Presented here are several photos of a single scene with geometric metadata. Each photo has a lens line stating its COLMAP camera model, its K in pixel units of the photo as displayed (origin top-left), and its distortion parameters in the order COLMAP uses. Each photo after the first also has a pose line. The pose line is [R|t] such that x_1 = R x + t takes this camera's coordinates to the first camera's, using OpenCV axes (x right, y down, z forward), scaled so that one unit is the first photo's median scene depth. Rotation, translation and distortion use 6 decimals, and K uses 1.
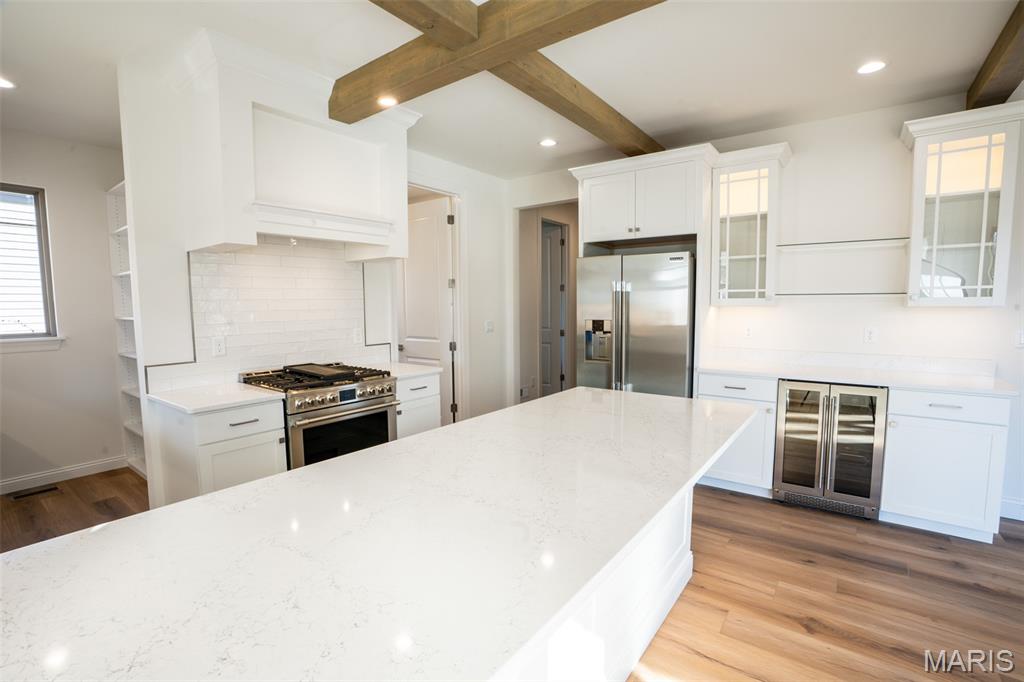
lens RADIAL K [[493.4, 0, 514.7], [0, 493.4, 346.6], [0, 0, 1]] dist [-0.045820, 0.020749]
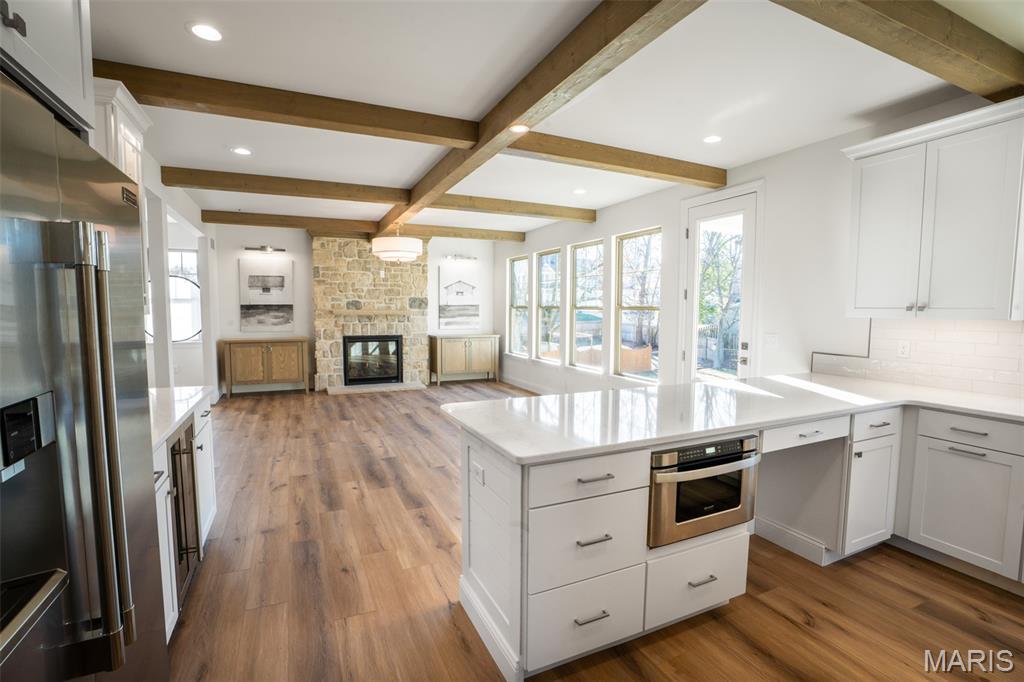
lens RADIAL K [[471.3, 0, 503.1], [0, 471.3, 345.6], [0, 0, 1]] dist [-0.078169, 0.029901]
pose [[-0.878537, -0.032163, 0.476590, -0.089678], [0.043187, 0.988296, 0.146304, -0.109871], [-0.475717, 0.149116, -0.866866, 1.283716]]
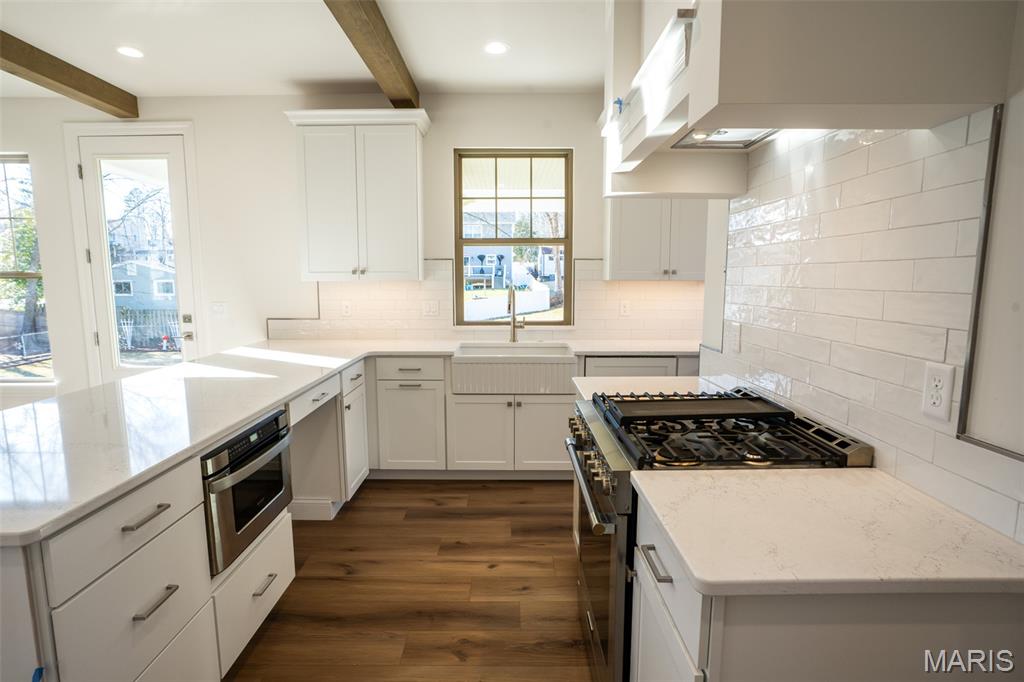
lens RADIAL K [[523.8, 0, 514.5], [0, 523.8, 345.8], [0, 0, 1]] dist [-0.078887, 0.040731]
pose [[-0.788329, 0.089036, -0.608778, 0.062627], [-0.045704, 0.978265, 0.202259, -0.107851], [0.613554, 0.187270, -0.767125, 1.261221]]
